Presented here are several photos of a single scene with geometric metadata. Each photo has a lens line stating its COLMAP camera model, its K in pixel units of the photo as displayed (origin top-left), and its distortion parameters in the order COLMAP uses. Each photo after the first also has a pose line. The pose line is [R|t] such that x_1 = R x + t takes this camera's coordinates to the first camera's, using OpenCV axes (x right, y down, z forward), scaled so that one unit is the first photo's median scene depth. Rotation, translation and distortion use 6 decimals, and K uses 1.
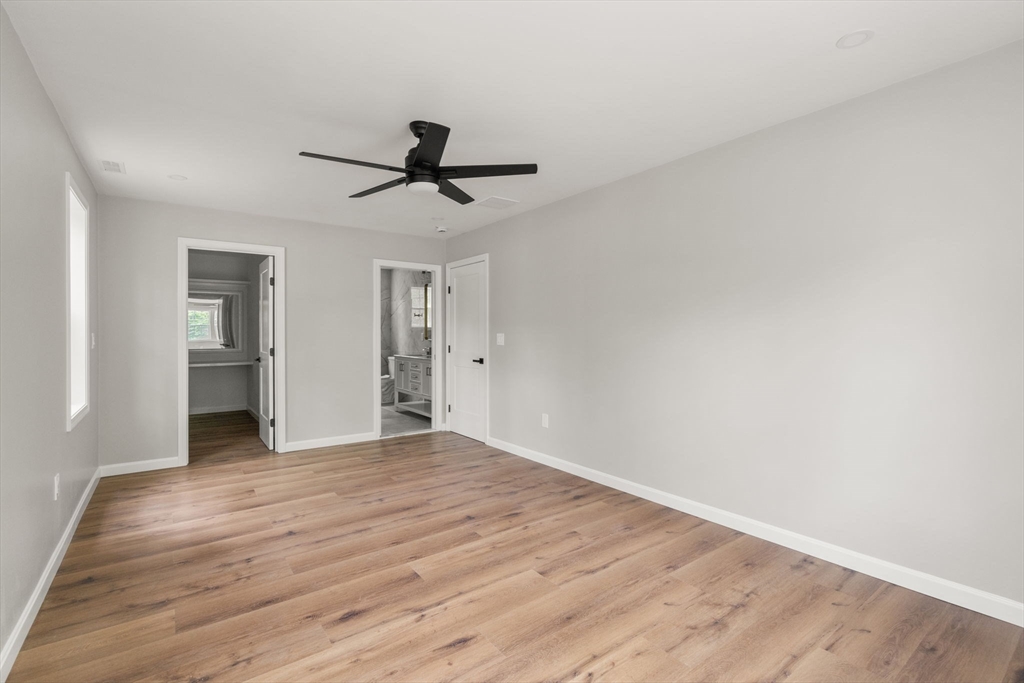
lens RADIAL K [[472.6, 0, 511.1], [0, 472.6, 333.6], [0, 0, 1]] dist [-0.002565, 0.000469]
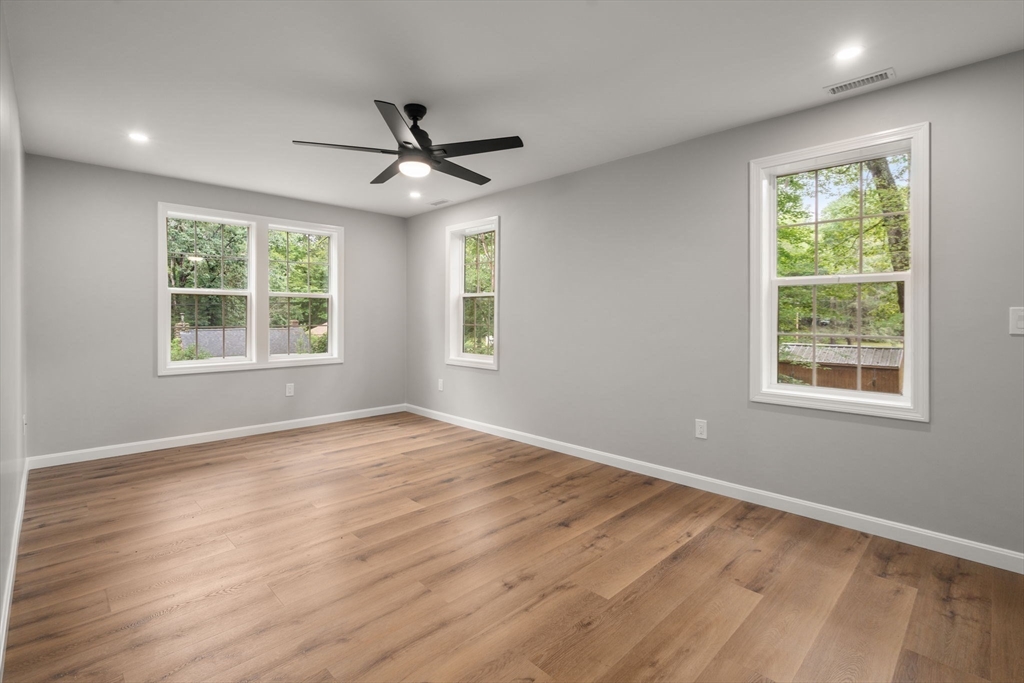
lens RADIAL K [[472.6, 0, 511.1], [0, 472.6, 333.6], [0, 0, 1]] dist [-0.002565, 0.000469]
pose [[-0.990483, 0.009050, -0.137340, -0.250623], [0.003632, 0.999207, 0.039646, 0.010595], [0.137590, 0.038770, -0.989730, 1.985529]]
